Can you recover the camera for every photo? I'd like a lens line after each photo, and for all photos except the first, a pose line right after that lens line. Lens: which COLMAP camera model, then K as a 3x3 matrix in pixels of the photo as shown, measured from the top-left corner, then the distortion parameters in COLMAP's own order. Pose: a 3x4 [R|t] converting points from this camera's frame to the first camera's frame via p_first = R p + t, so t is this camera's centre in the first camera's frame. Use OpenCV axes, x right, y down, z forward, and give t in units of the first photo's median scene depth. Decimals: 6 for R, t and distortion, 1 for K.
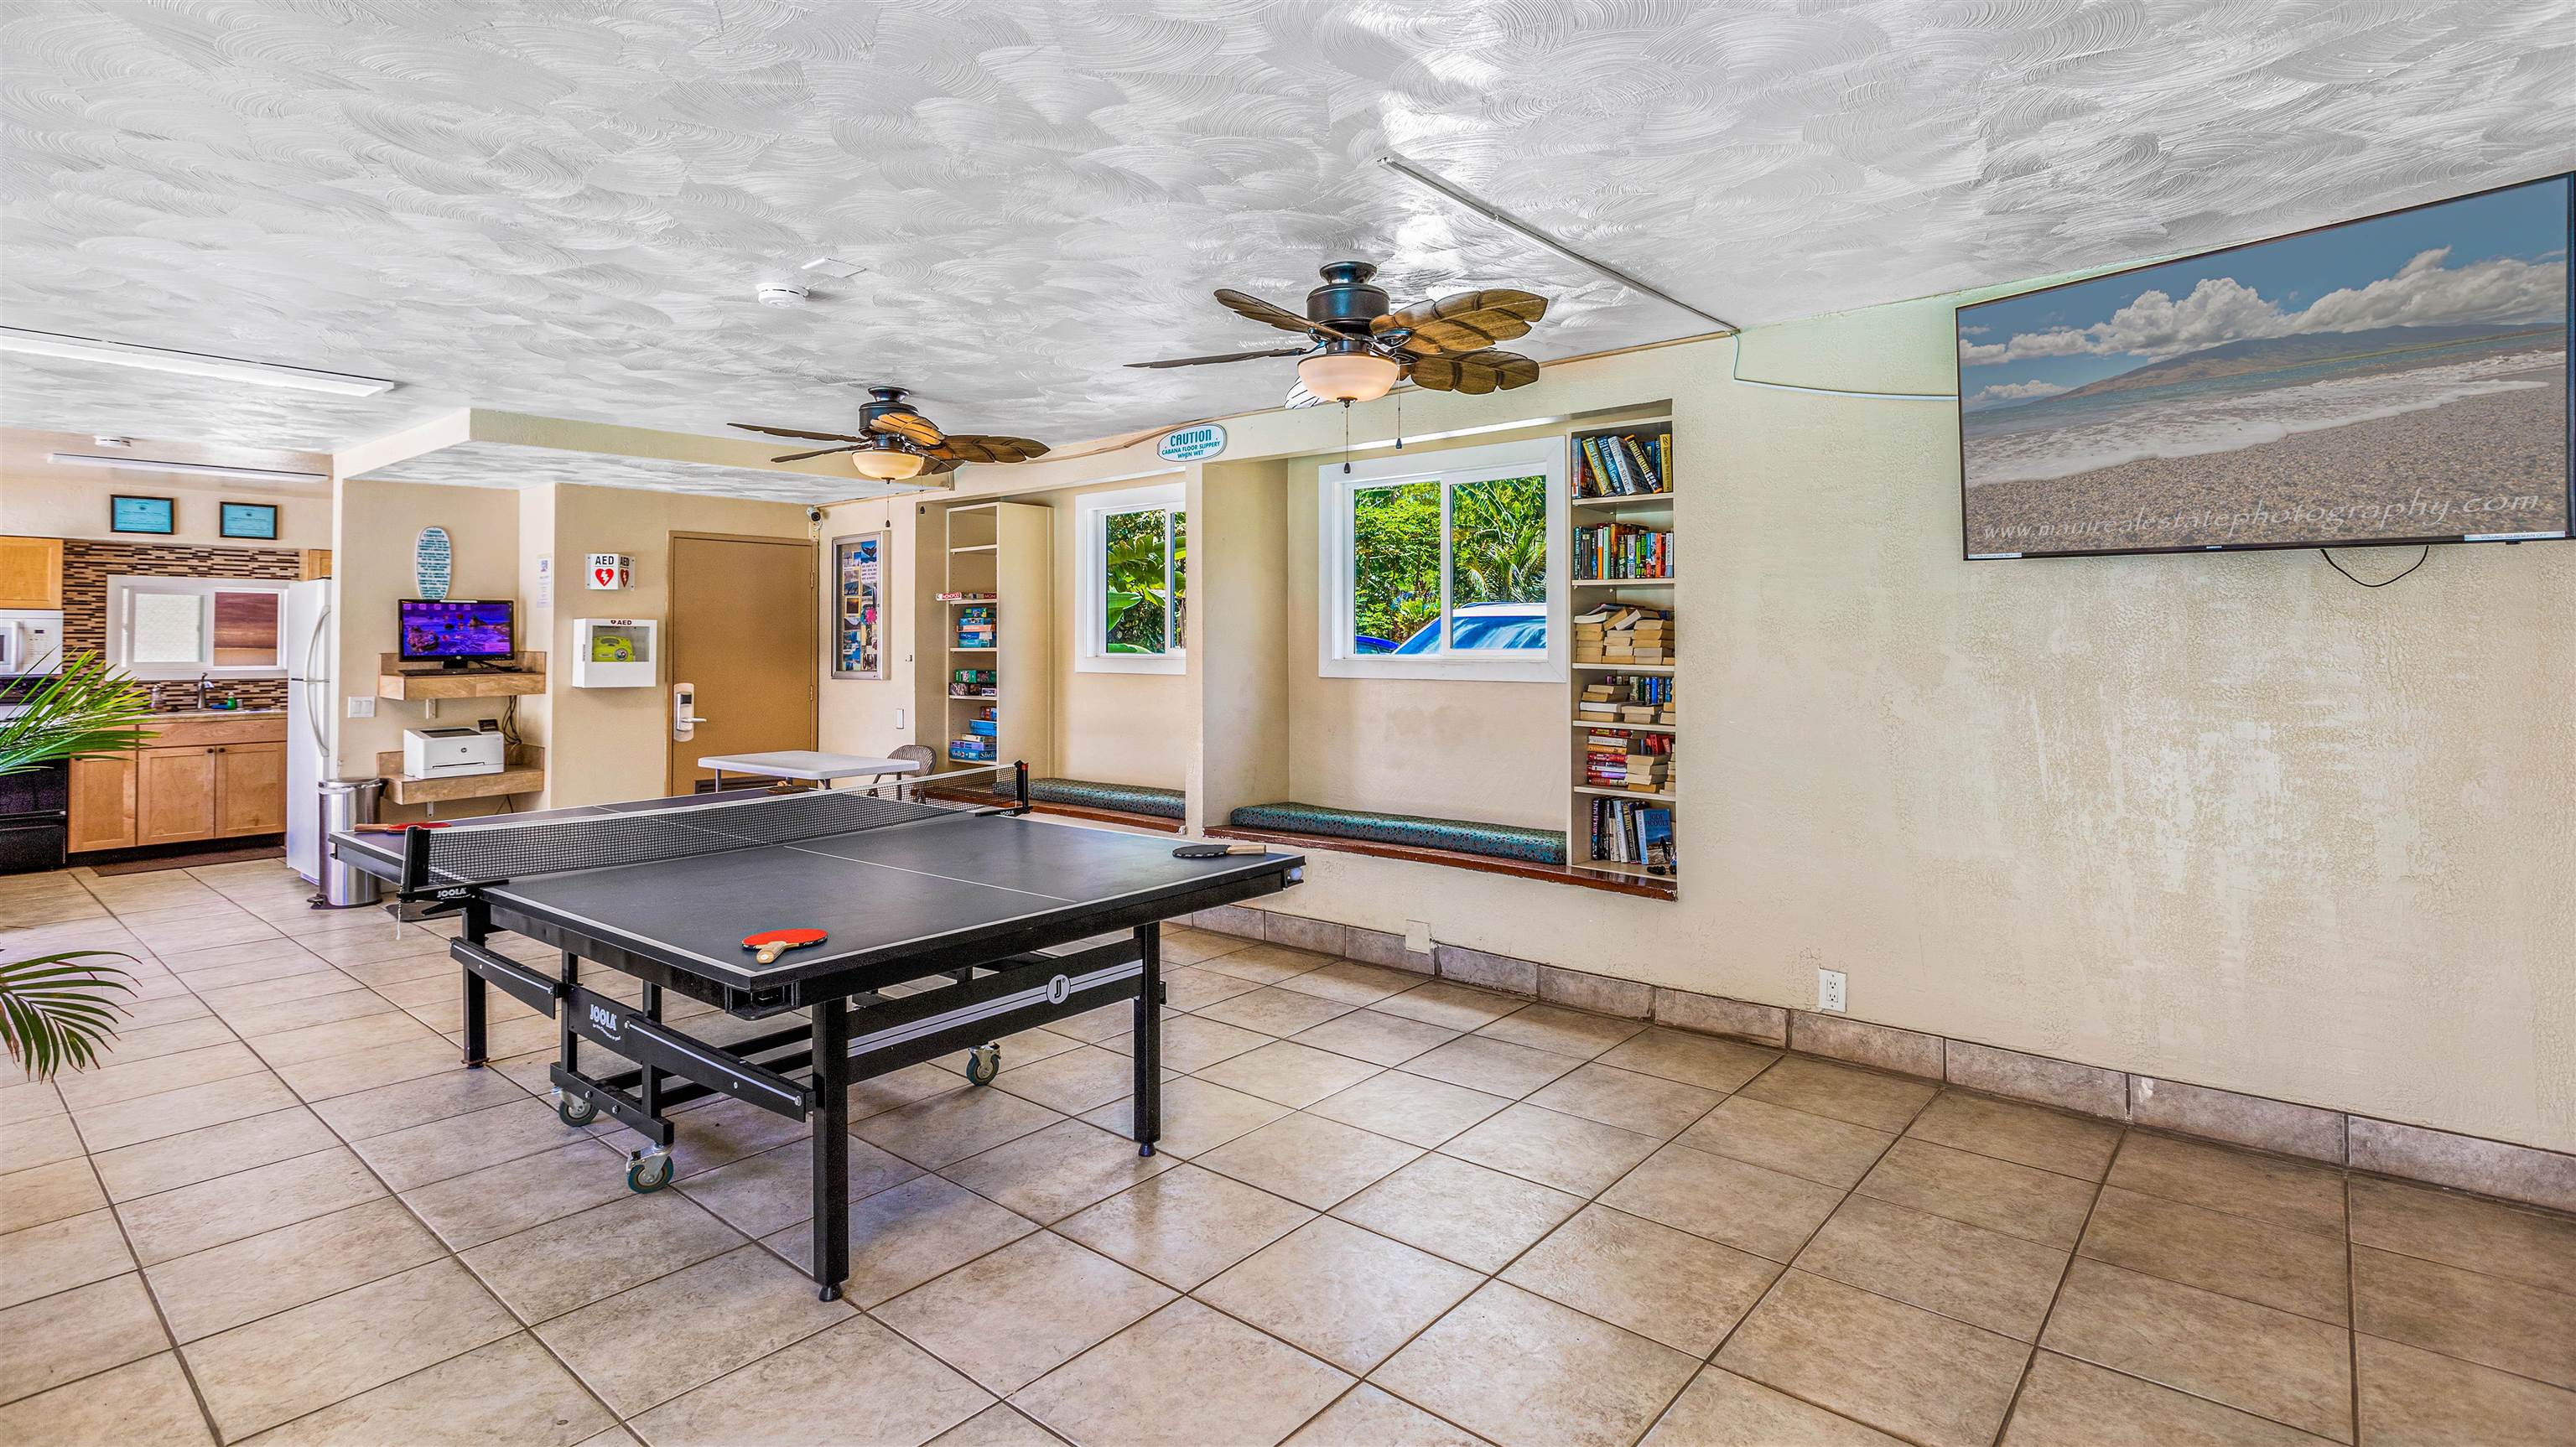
lens RADIAL K [[1266.3, 0, 1287.7], [0, 1266.3, 620.7], [0, 0, 1]] dist [-0.002508, -0.000554]
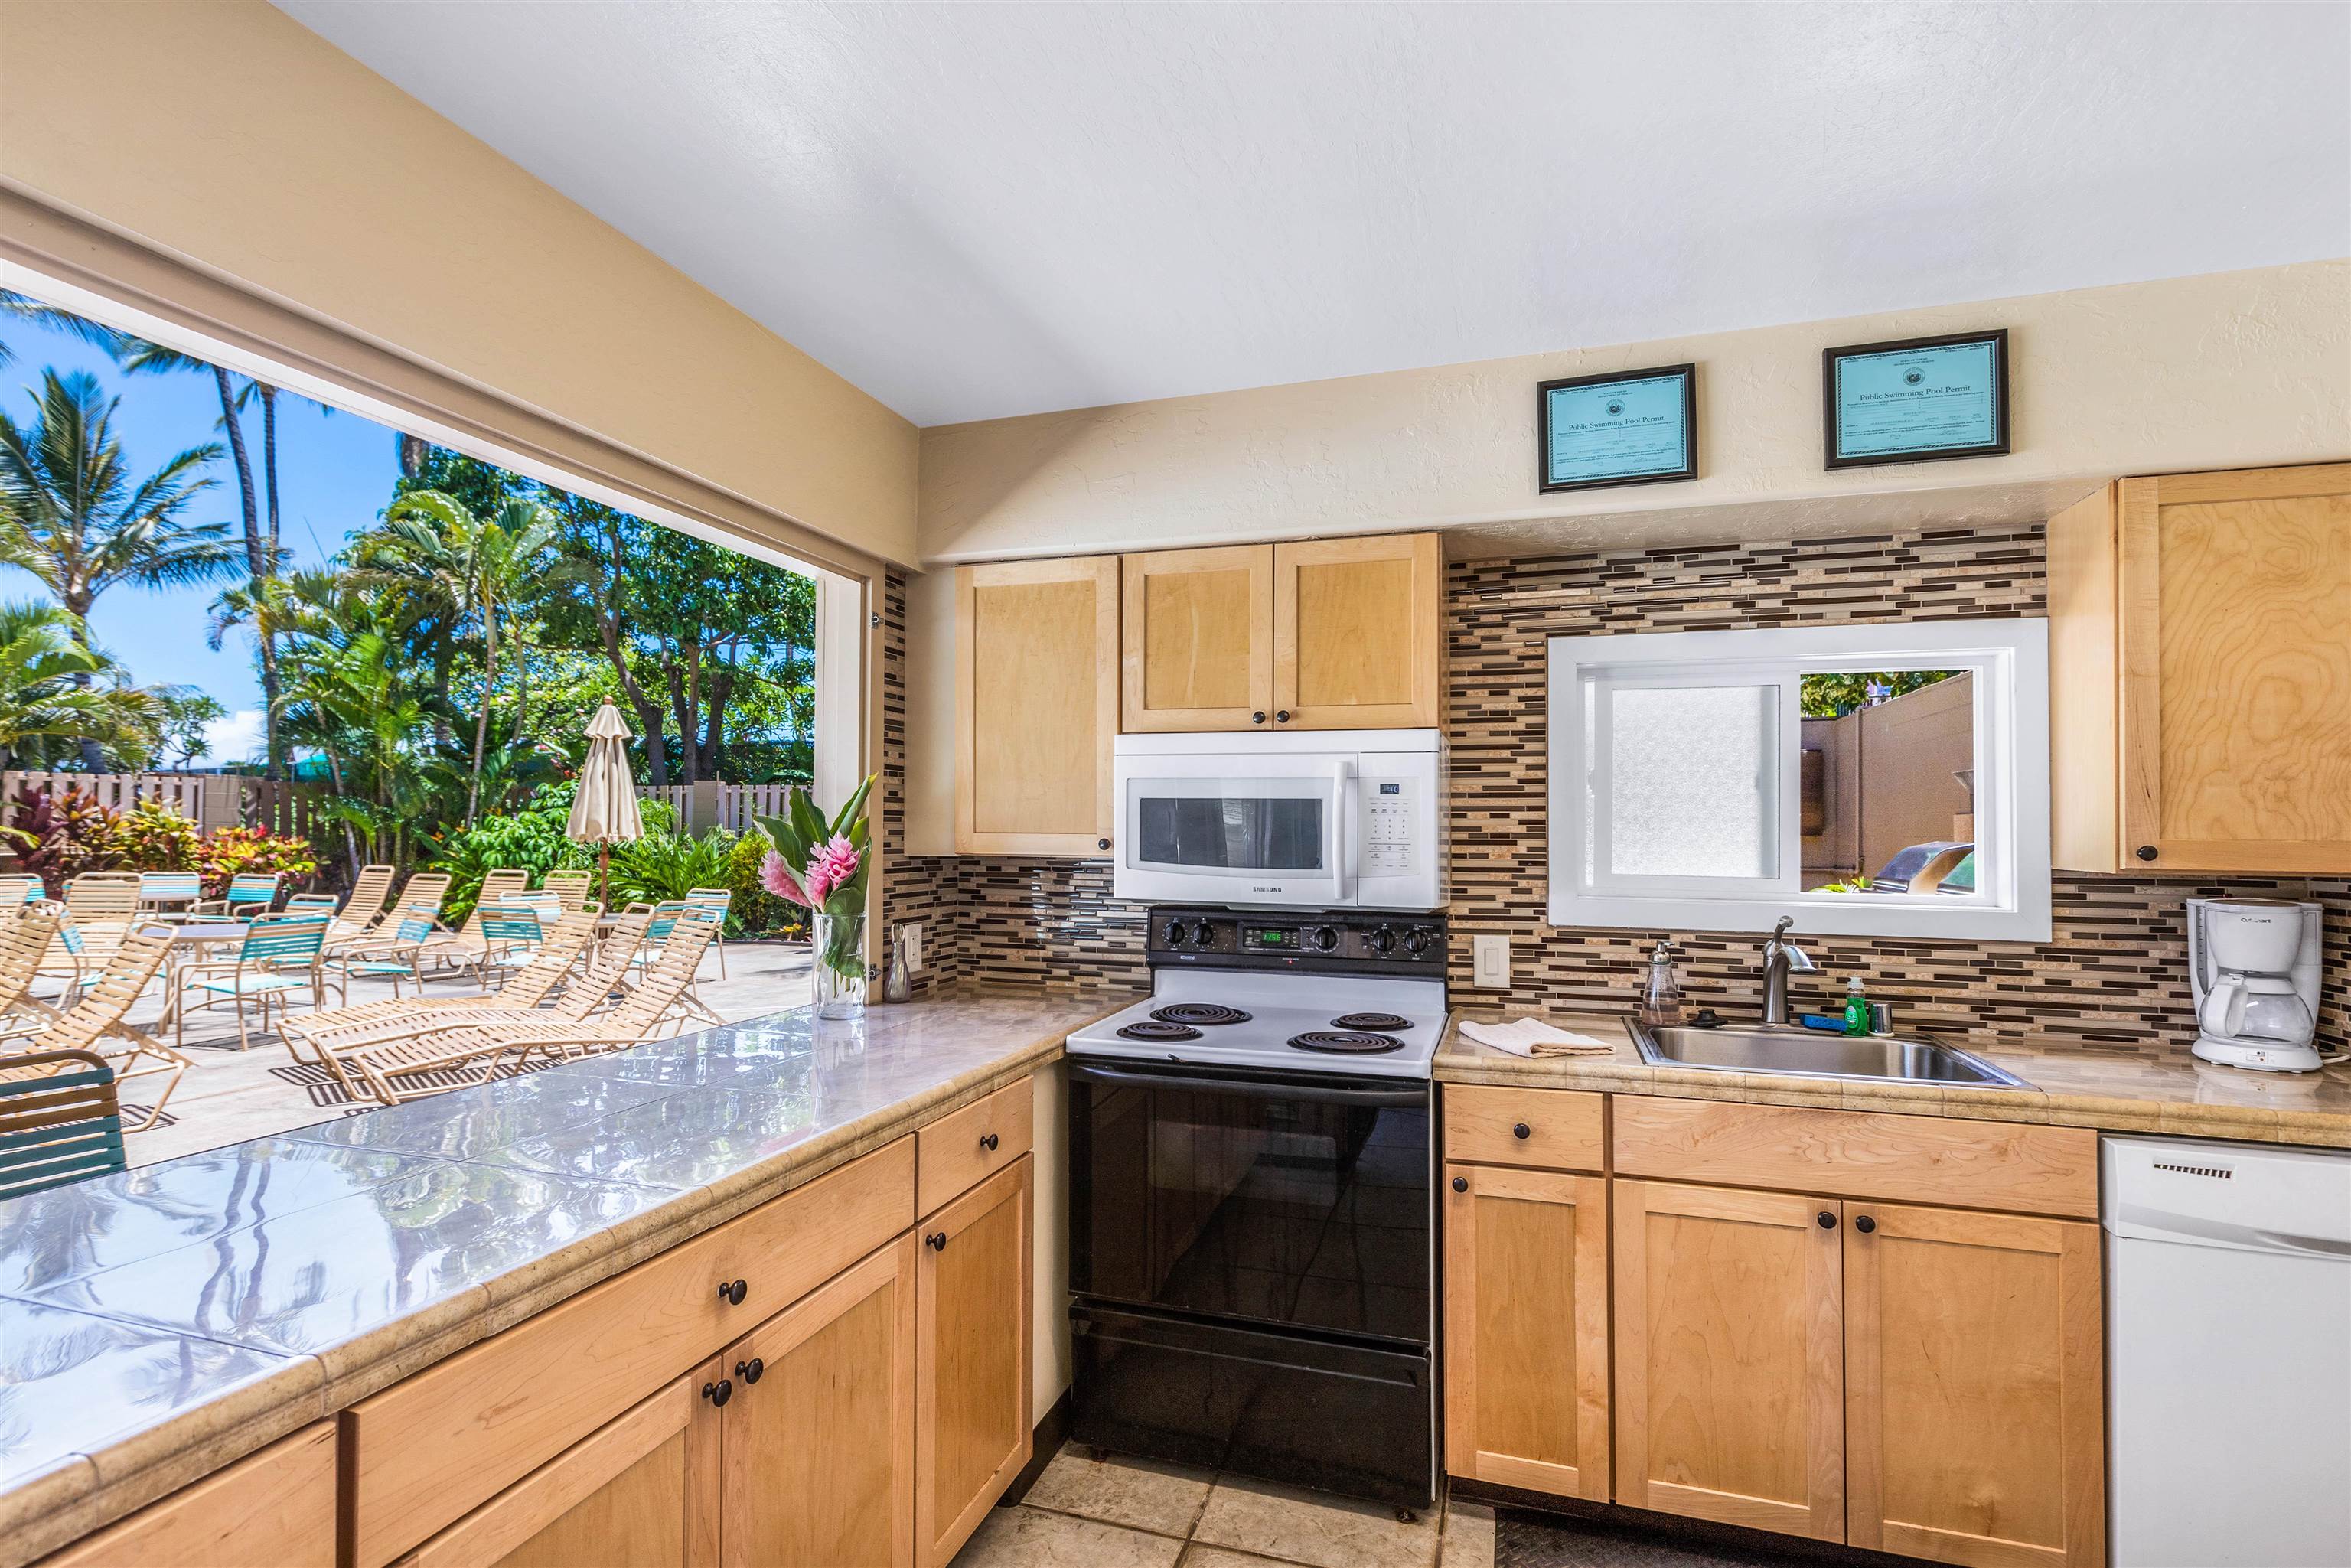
lens RADIAL K [[1094.1, 0, 1170.4], [0, 1094.1, 799.8], [0, 0, 1]] dist [0.004319, 0.001097]
pose [[0.394657, -0.018799, -0.918636, -0.709492], [0.010949, 0.999816, -0.015756, 0.015575], [0.918763, -0.003840, 0.394791, 0.800220]]
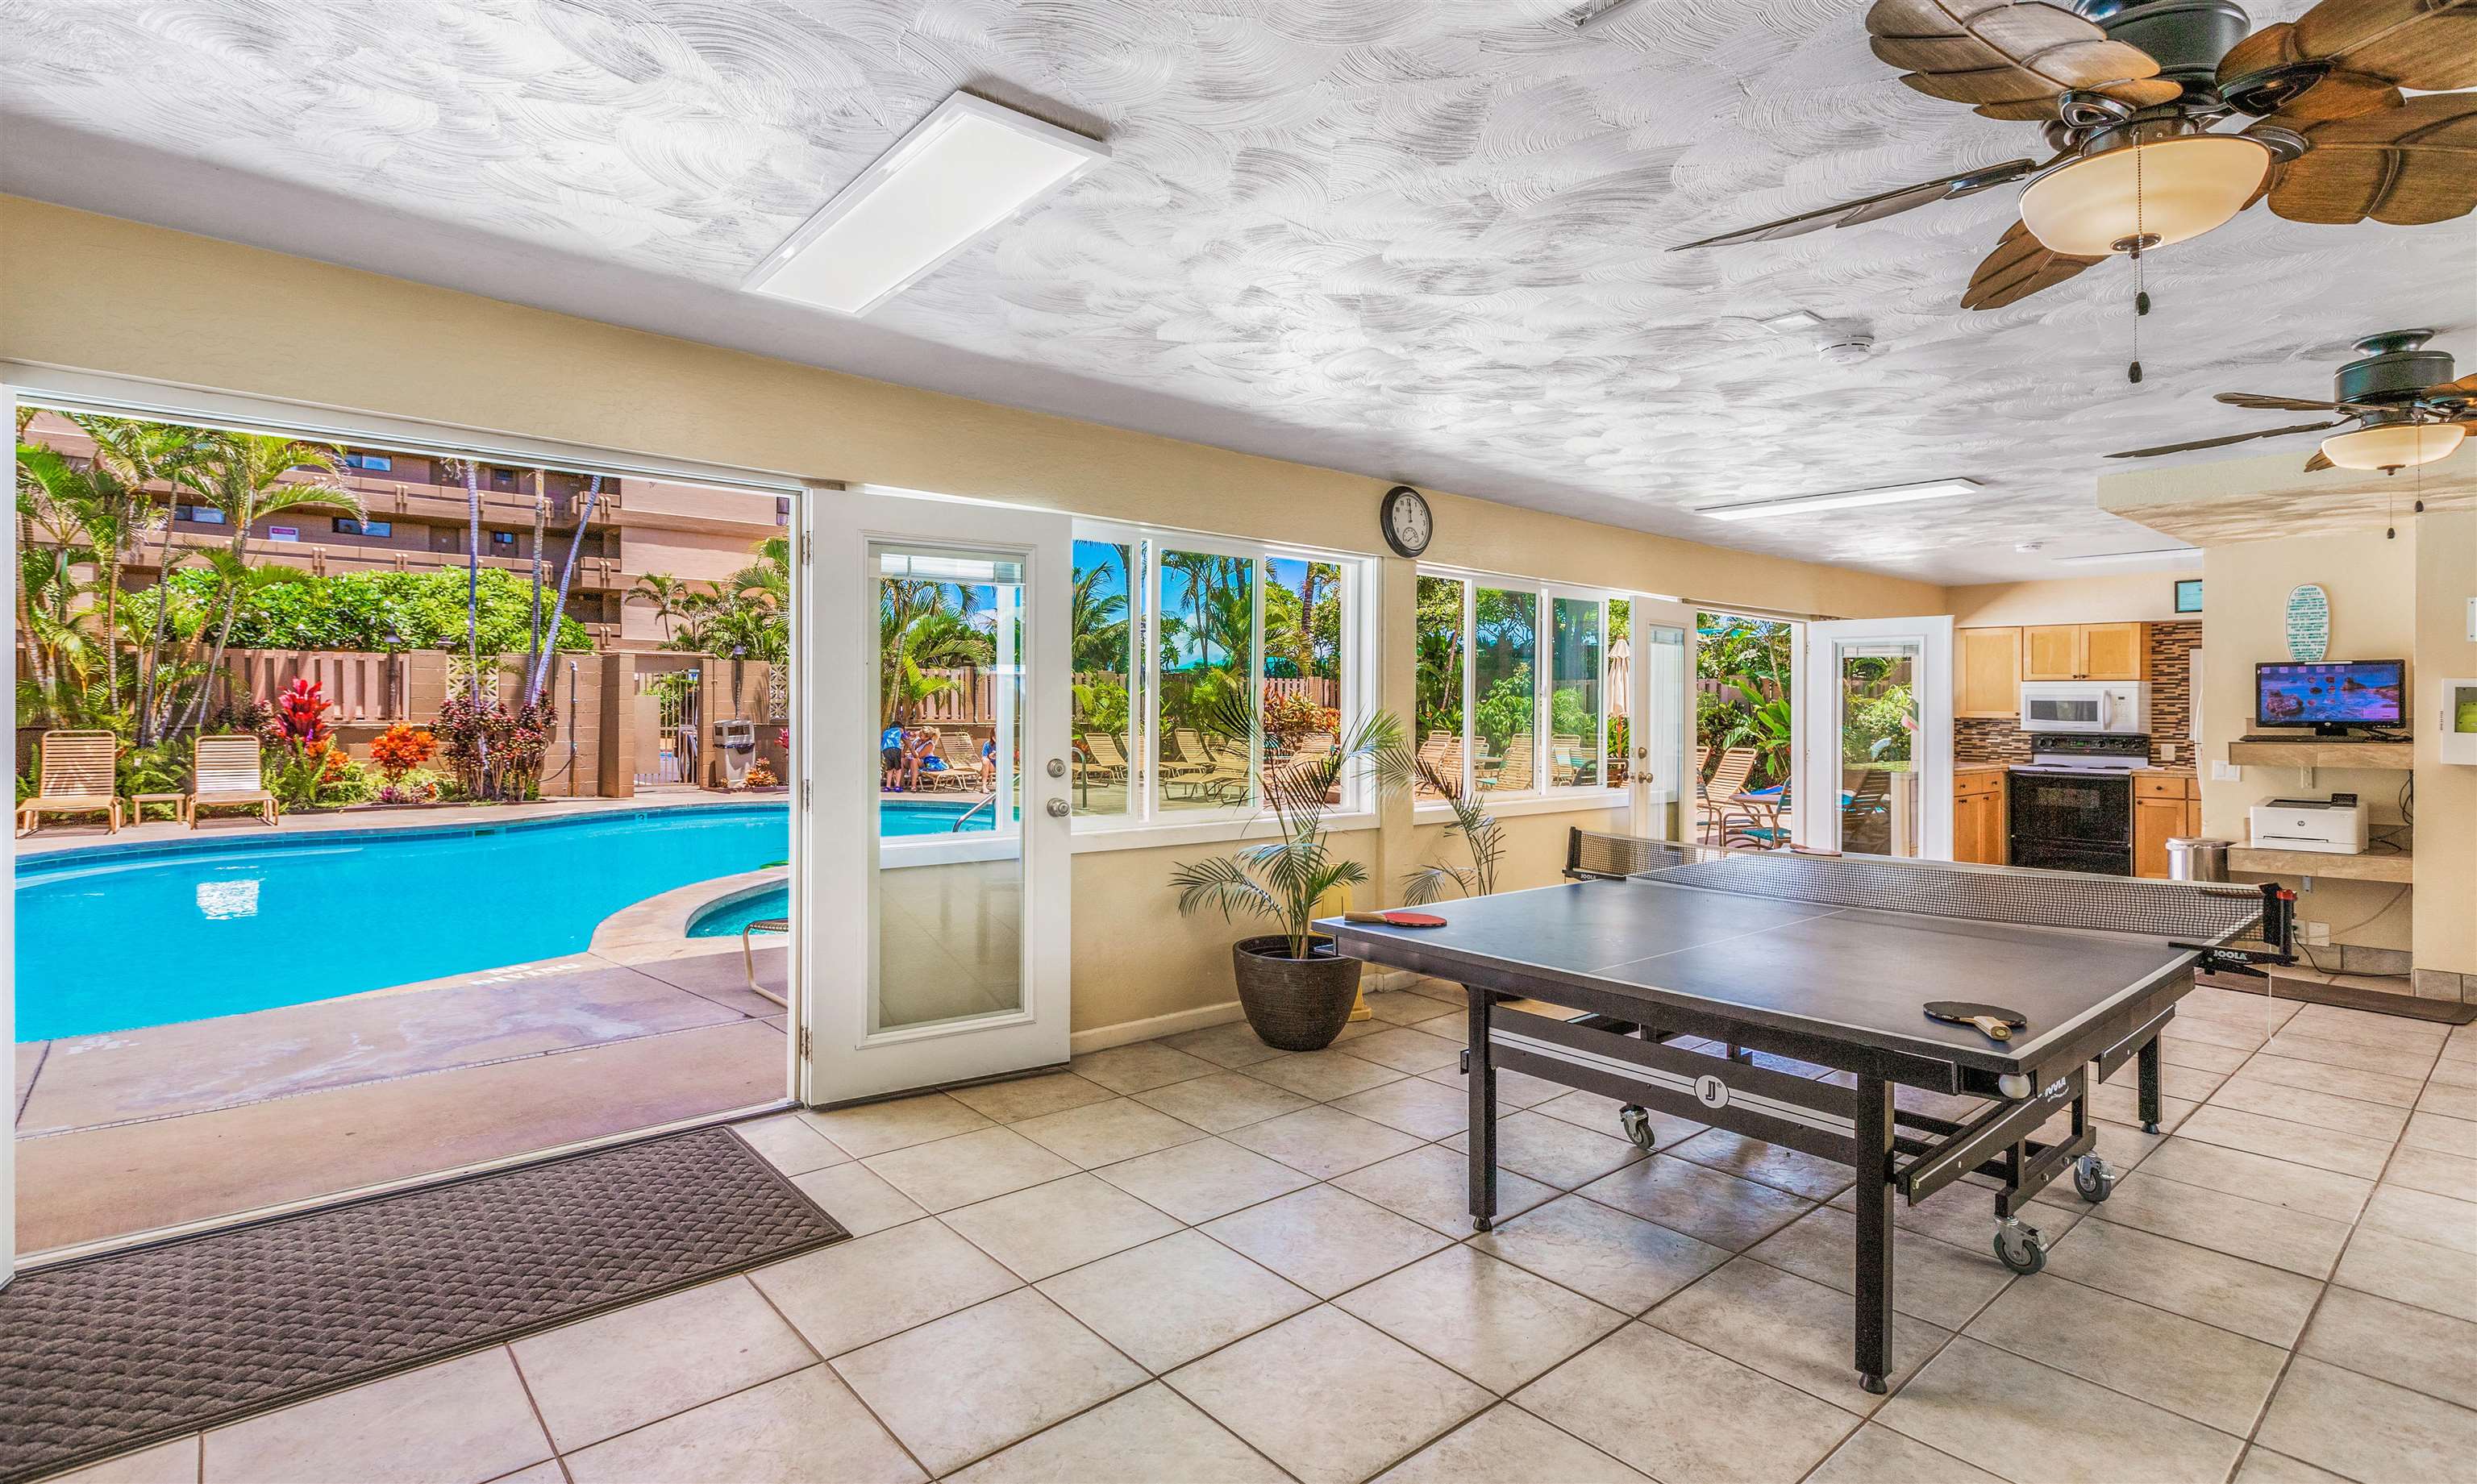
lens RADIAL K [[1139.2, 0, 1227.7], [0, 1139.2, 698.3], [0, 0, 1]] dist [0.002609, 0.000338]
pose [[-0.156169, -0.004493, -0.987720, 0.251662], [0.011672, 0.999911, -0.006394, 0.005627], [0.987661, -0.012527, -0.156103, 0.299440]]
